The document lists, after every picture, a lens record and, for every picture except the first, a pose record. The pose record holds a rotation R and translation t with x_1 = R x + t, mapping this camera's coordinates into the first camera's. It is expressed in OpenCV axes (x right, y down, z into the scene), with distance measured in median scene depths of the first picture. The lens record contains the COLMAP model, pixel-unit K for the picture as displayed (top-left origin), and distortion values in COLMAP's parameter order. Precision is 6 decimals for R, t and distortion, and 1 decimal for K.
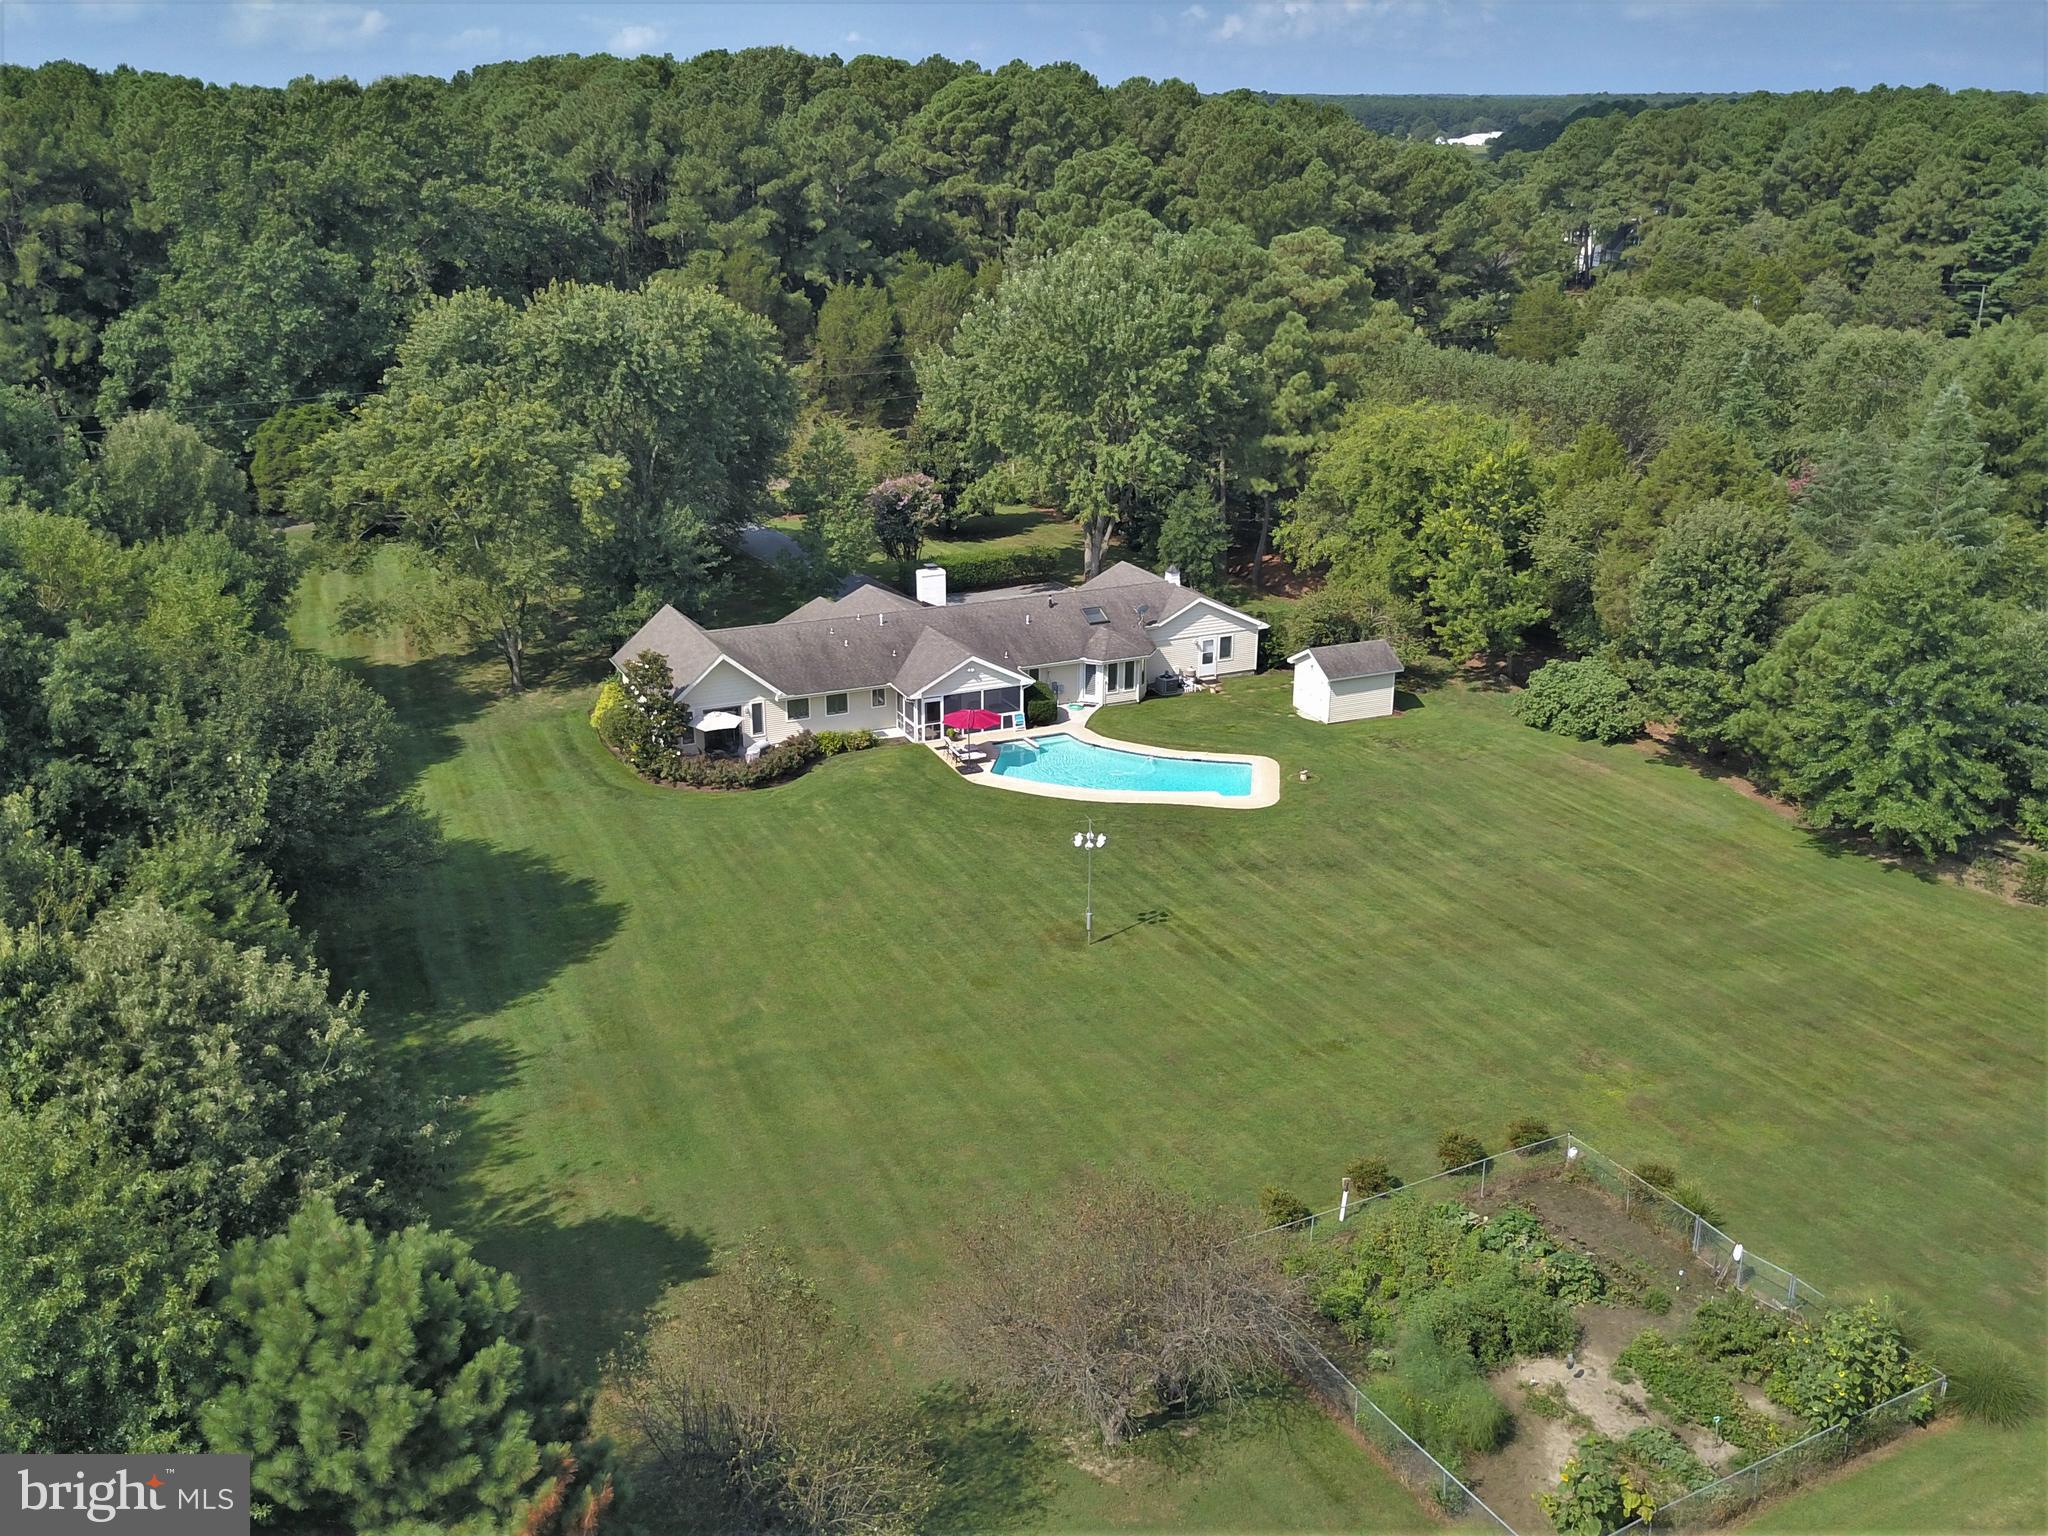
lens RADIAL K [[1849.0, 0, 1024.0], [0, 1849.0, 768.0], [0, 0, 1]] dist [0.116923, -0.286918]
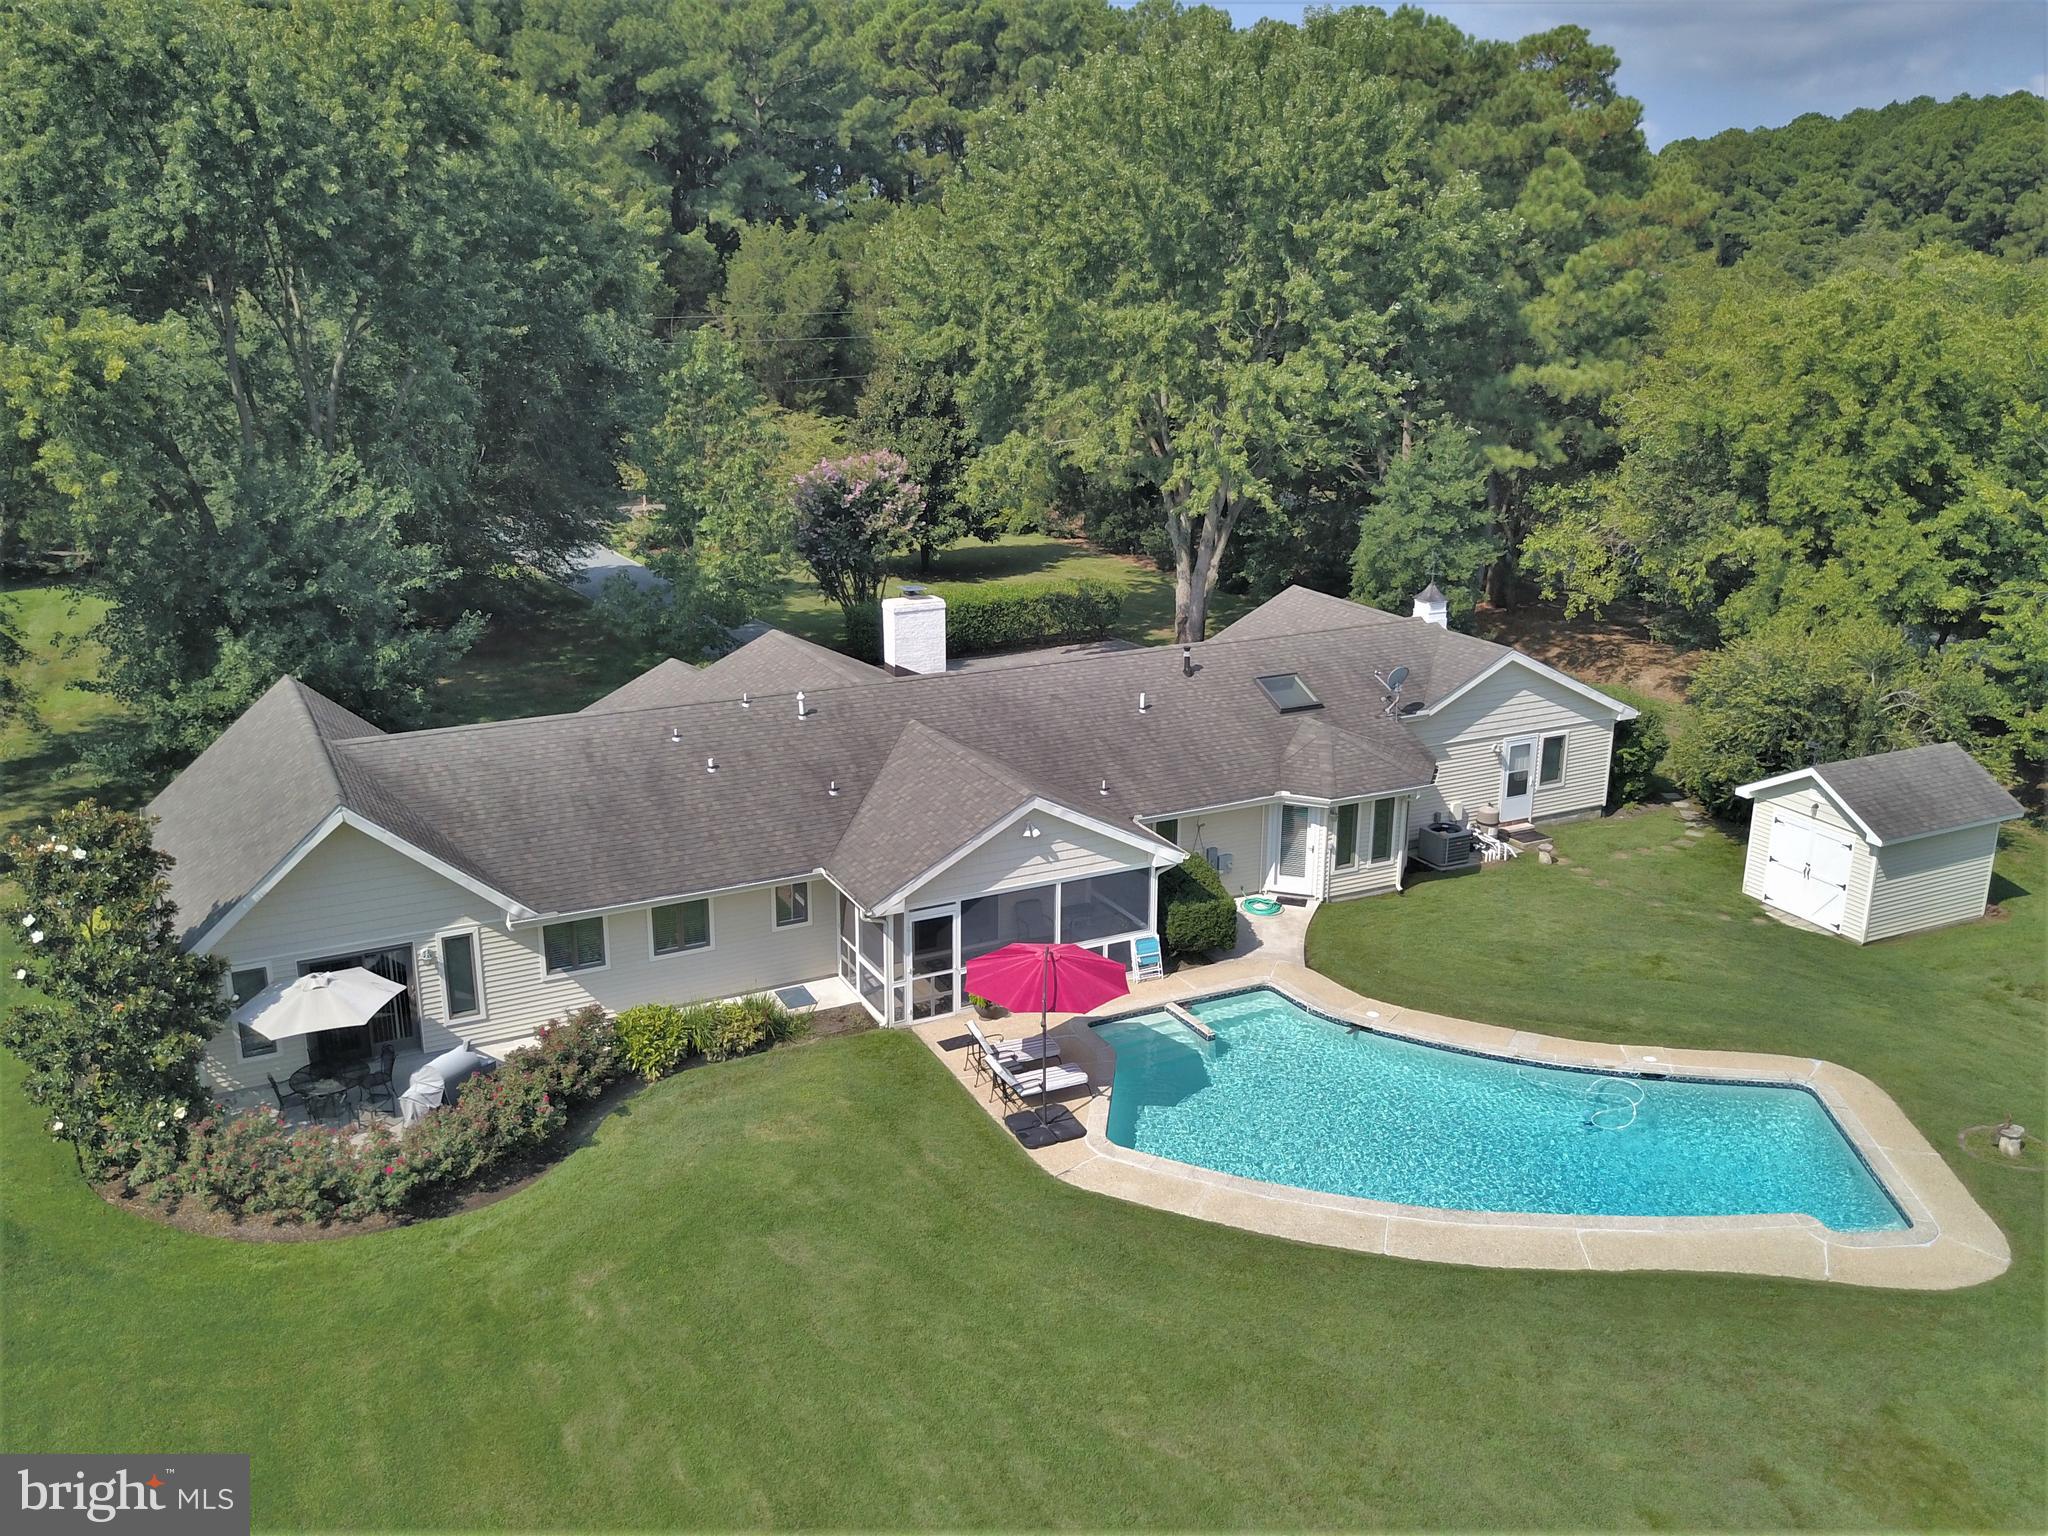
lens RADIAL K [[1719.2, 0, 1024.0], [0, 1719.2, 768.0], [0, 0, 1]] dist [0.001831, -0.003563]
pose [[0.999384, -0.010028, 0.033641, -0.037133], [0.011546, 0.998910, -0.045219, -0.044655], [-0.033151, 0.045580, 0.998410, 0.567876]]
